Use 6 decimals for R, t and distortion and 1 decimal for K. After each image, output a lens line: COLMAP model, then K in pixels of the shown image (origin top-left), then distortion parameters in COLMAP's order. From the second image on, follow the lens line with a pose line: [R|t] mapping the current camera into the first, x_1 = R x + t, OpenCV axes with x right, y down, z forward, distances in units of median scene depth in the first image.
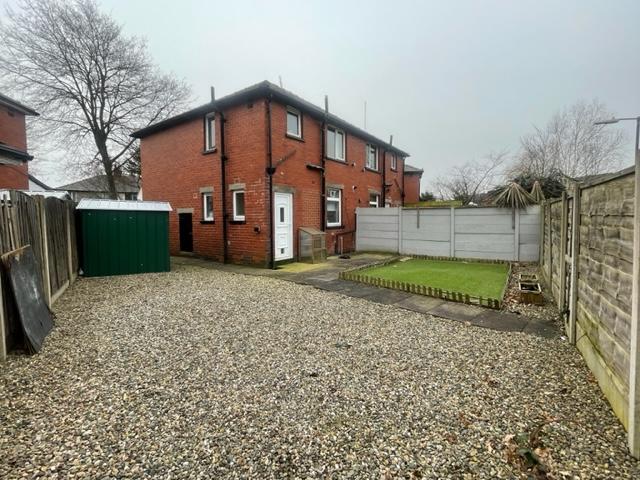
lens RADIAL K [[310.2, 0, 320.1], [0, 310.2, 238.7], [0, 0, 1]] dist [0.000731, -0.000516]
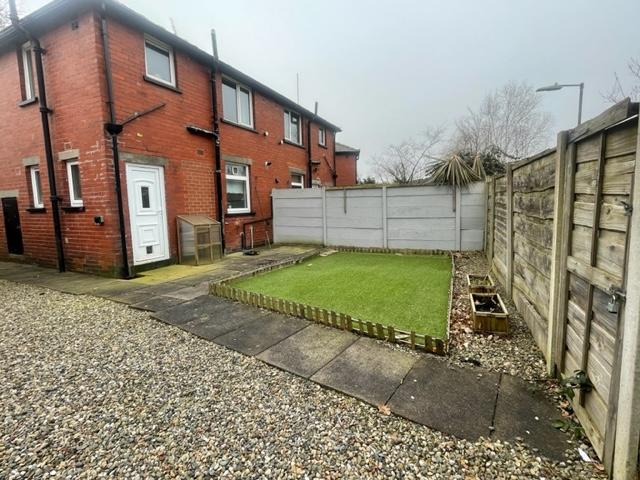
lens RADIAL K [[310.2, 0, 318.7], [0, 310.2, 238.7], [0, 0, 1]] dist [0.000731, -0.000516]
pose [[0.986566, -0.032598, 0.160076, 0.132315], [0.026151, 0.998766, 0.042216, -0.004205], [-0.161254, -0.037463, 0.986202, 0.239603]]
